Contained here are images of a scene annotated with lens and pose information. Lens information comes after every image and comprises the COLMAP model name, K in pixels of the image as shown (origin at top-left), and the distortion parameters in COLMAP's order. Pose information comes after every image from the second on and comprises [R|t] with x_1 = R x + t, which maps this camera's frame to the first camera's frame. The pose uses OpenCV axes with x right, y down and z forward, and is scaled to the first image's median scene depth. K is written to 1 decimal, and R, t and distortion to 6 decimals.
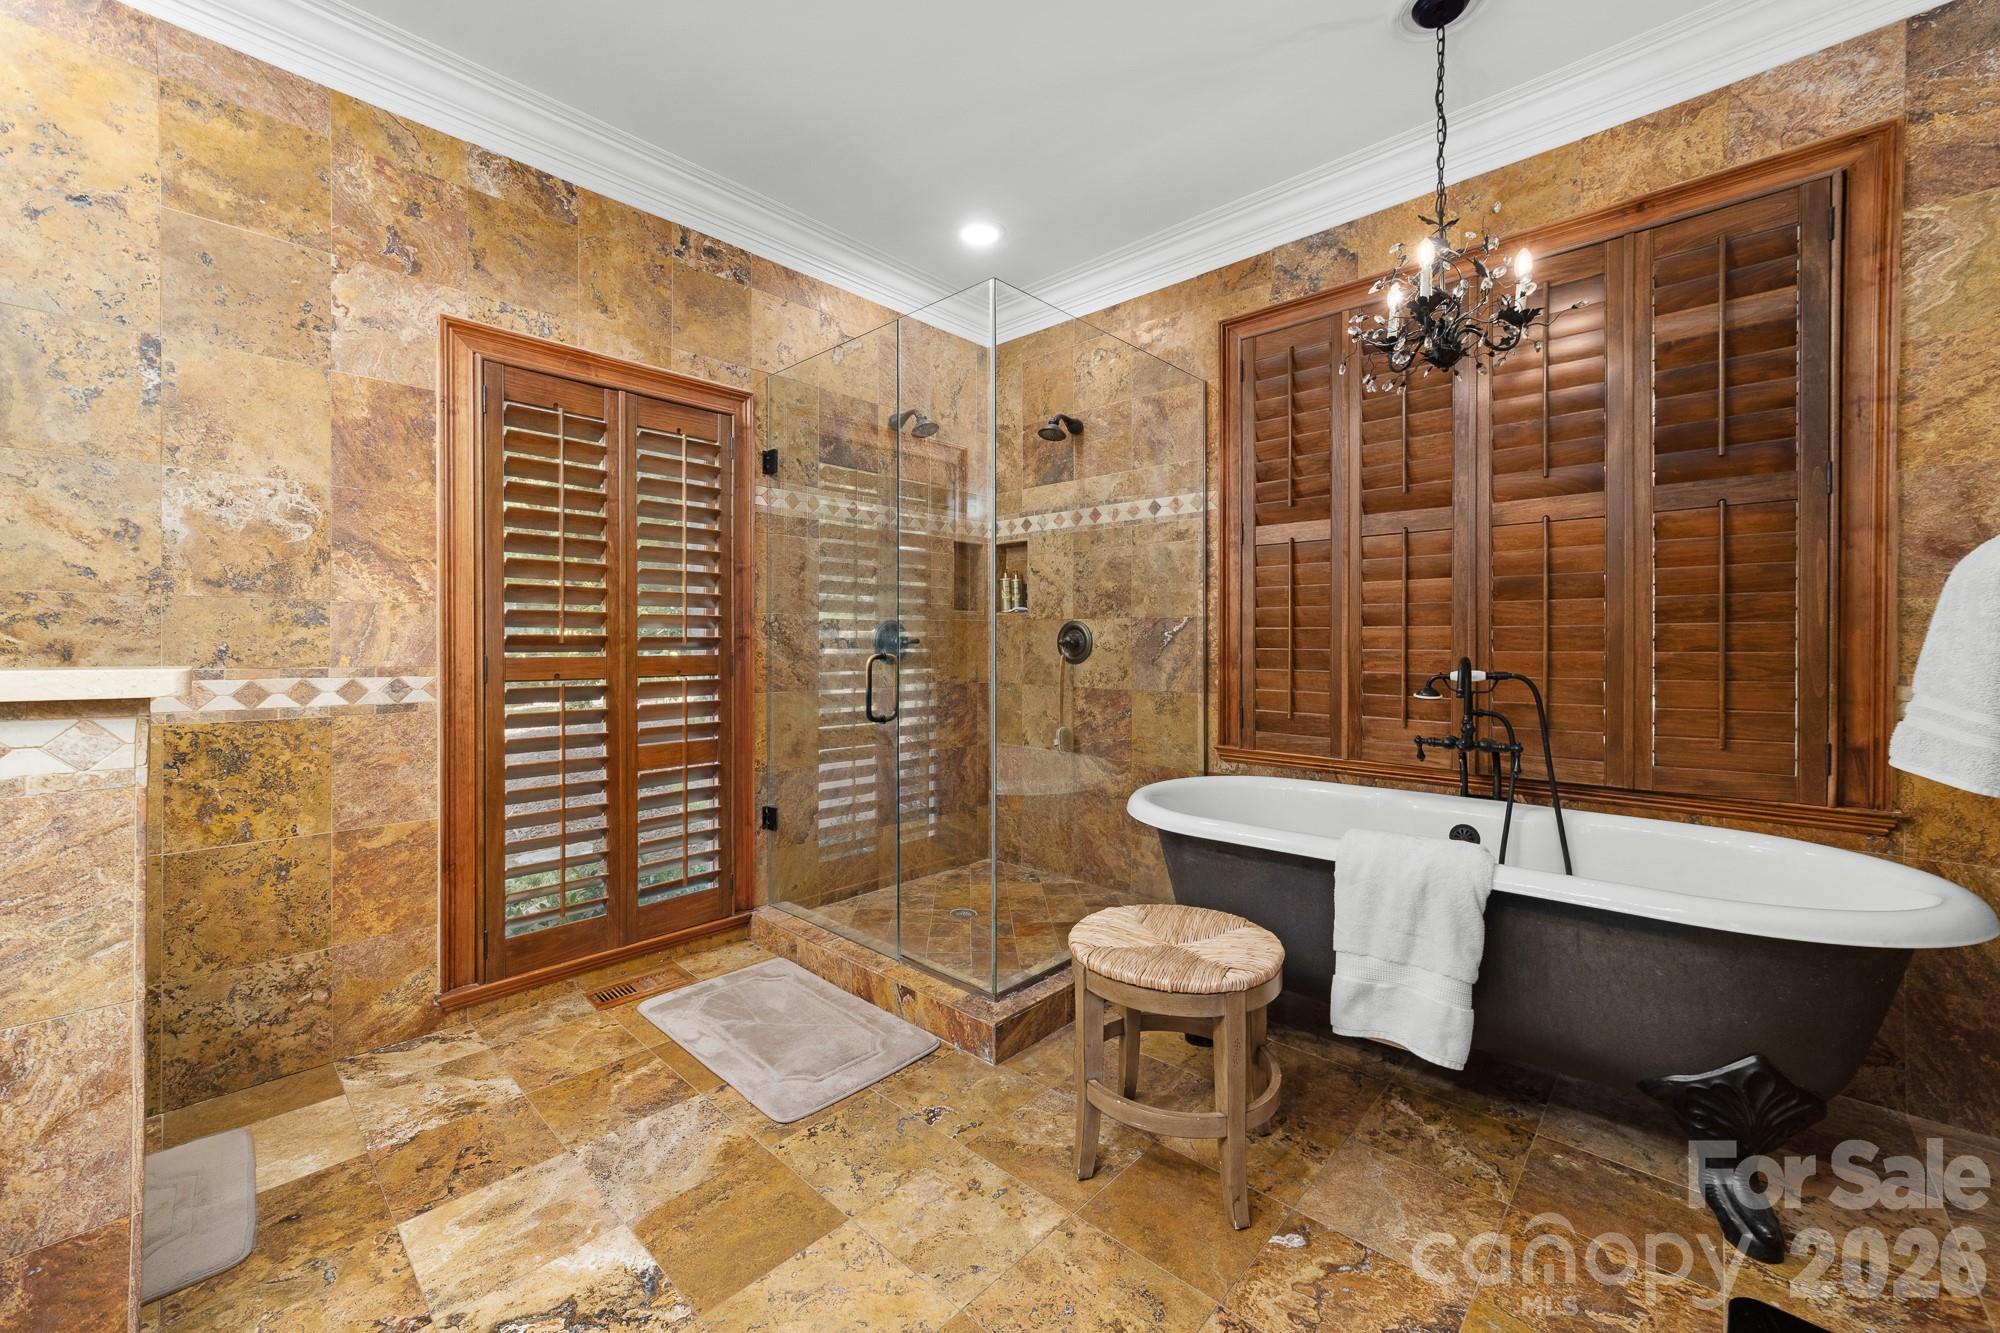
lens RADIAL K [[774.2, 0, 991.9], [0, 774.2, 644.1], [0, 0, 1]] dist [-0.013250, 0.007887]
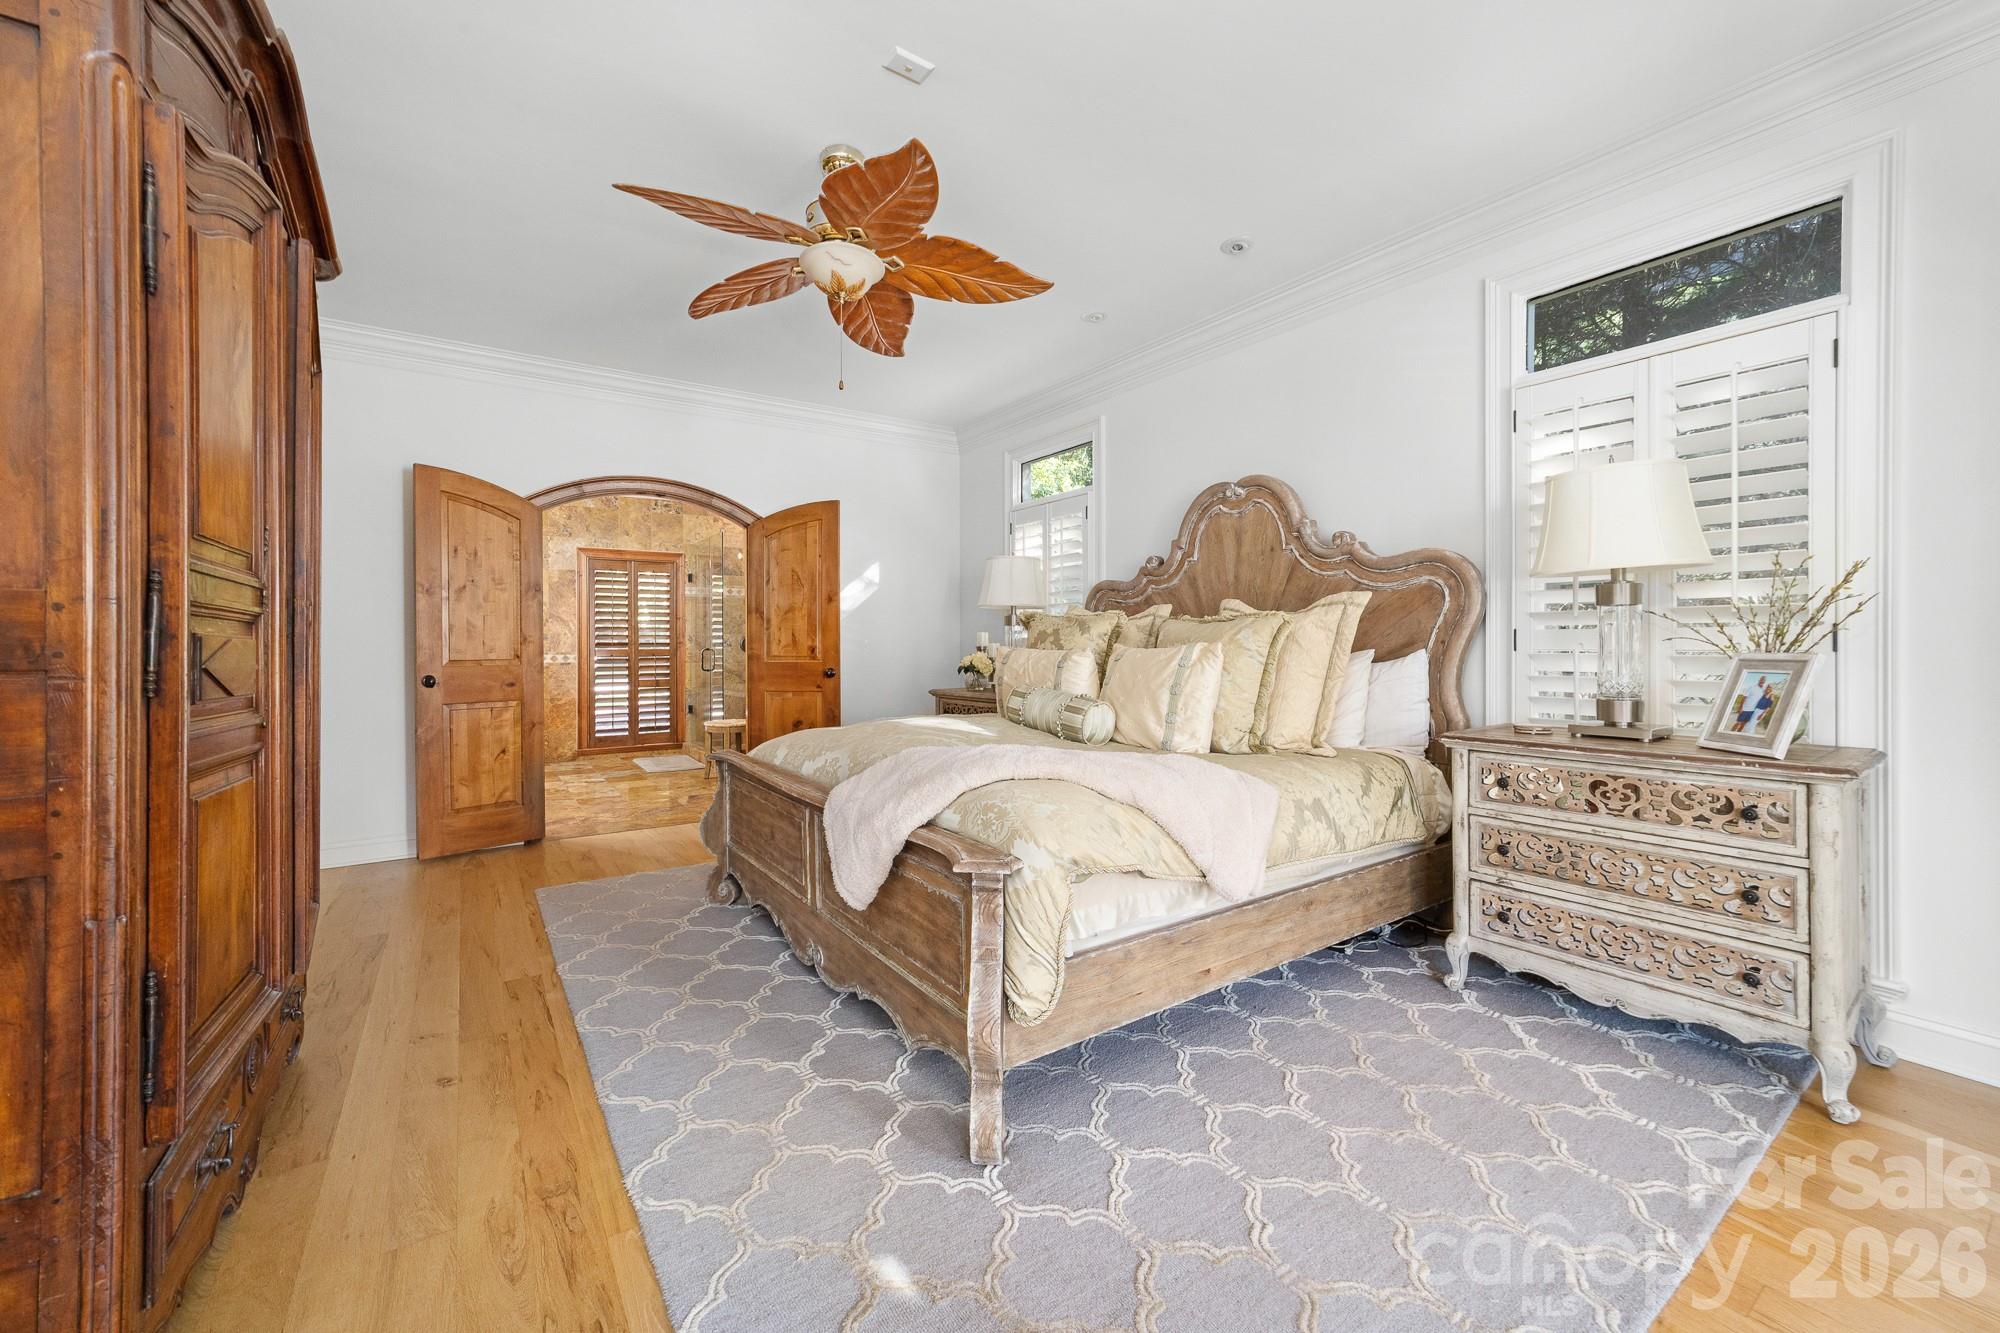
lens RADIAL K [[774.2, 0, 991.9], [0, 774.2, 644.1], [0, 0, 1]] dist [-0.013250, 0.007887]
pose [[0.982834, -0.004487, -0.184436, 1.801154], [0.004159, 0.999989, -0.002167, 0.010507], [0.184444, 0.001363, 0.982842, -2.113589]]
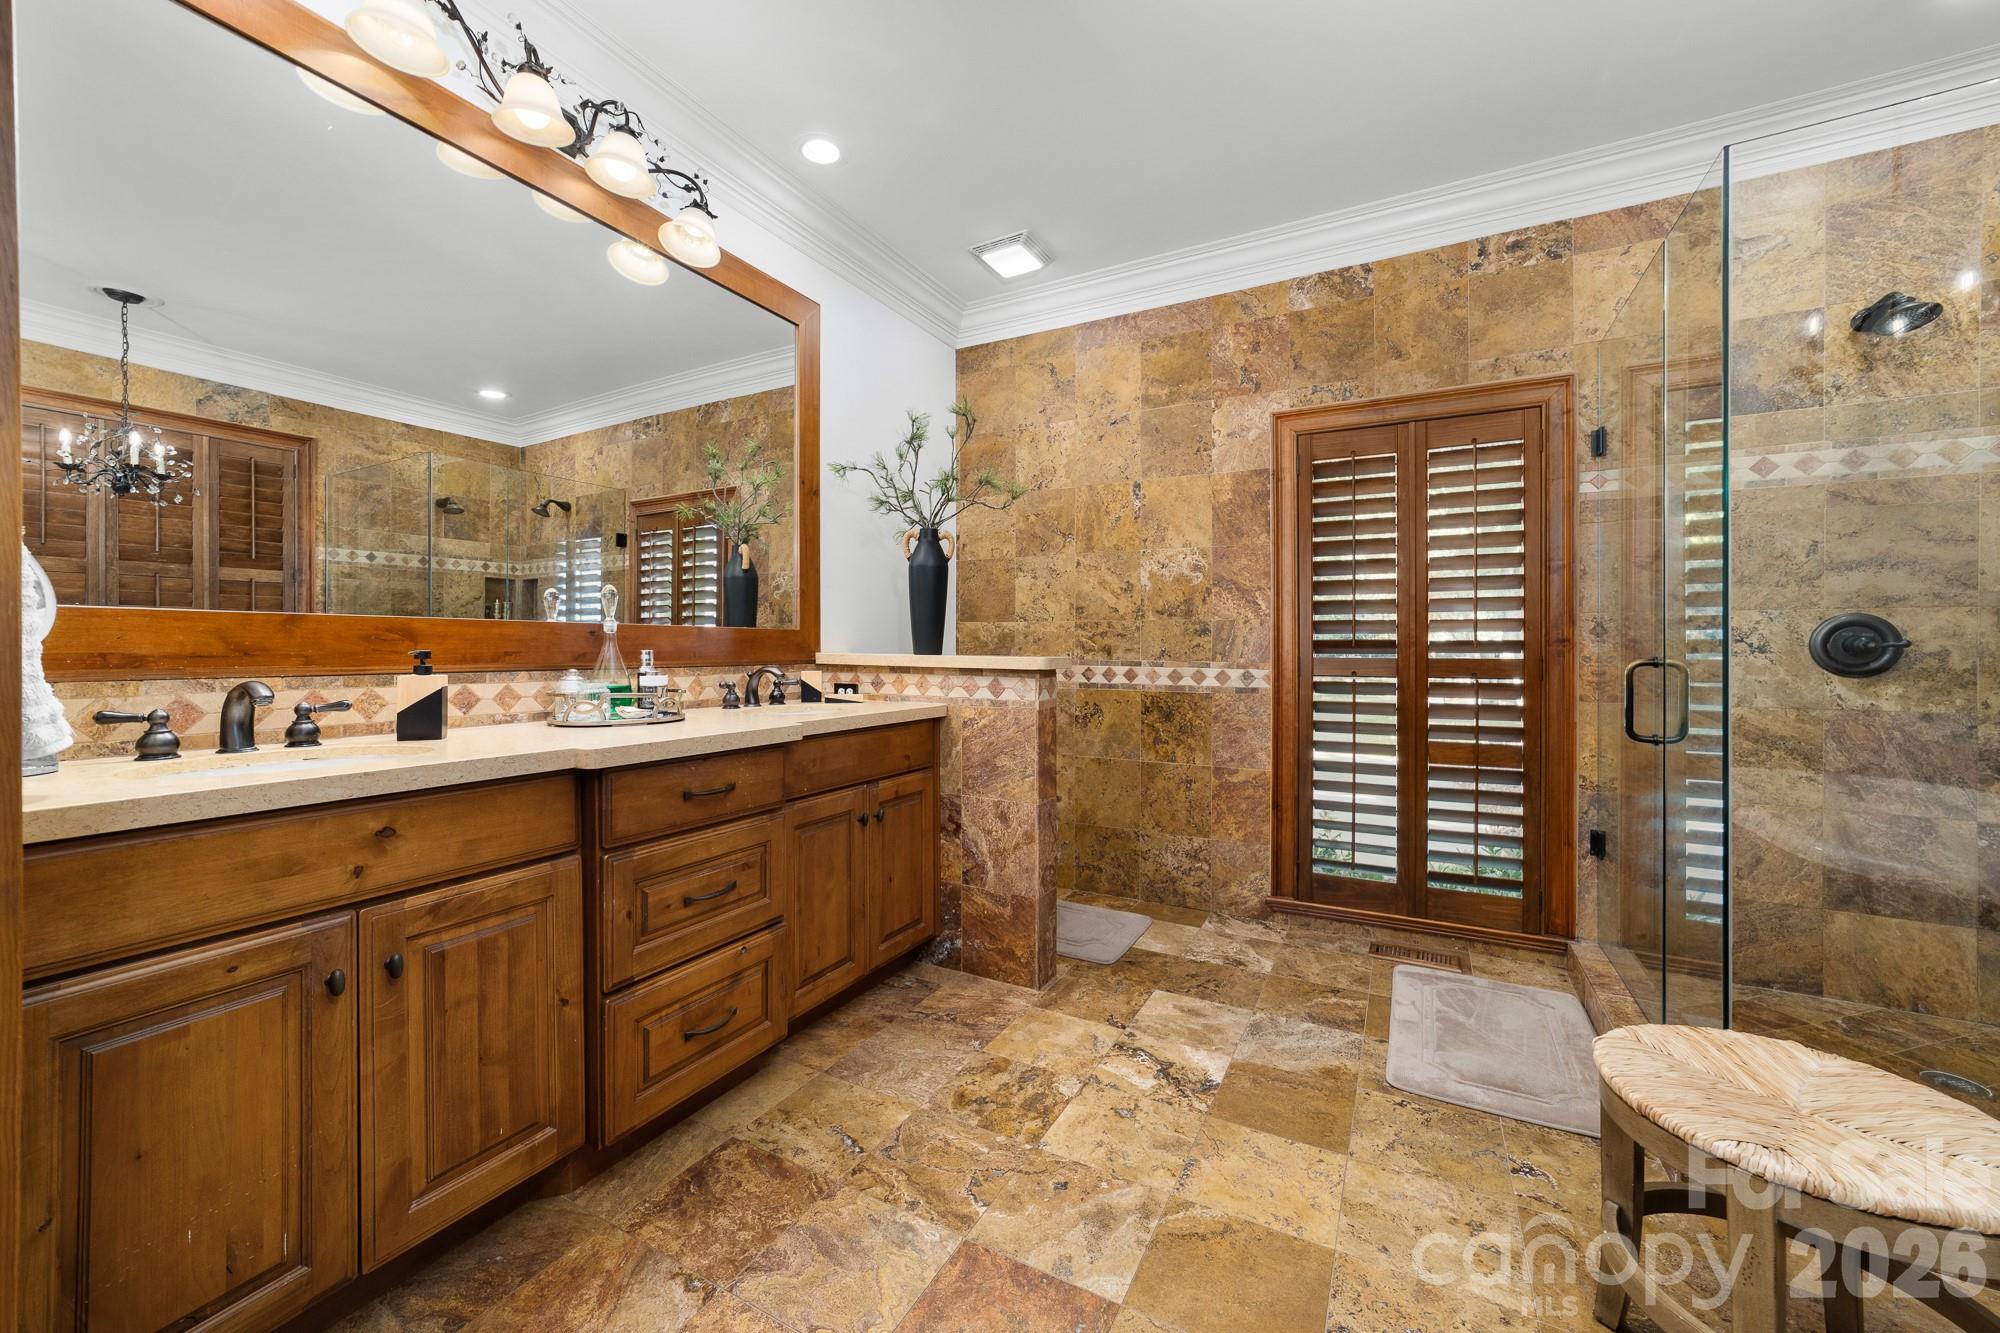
lens RADIAL K [[774.2, 0, 991.9], [0, 774.2, 644.1], [0, 0, 1]] dist [-0.013250, 0.007887]
pose [[0.271253, -0.002822, -0.962504, 0.538343], [-0.000756, 0.999995, -0.003145, -0.000552], [0.962508, 0.001581, 0.271249, 0.133923]]
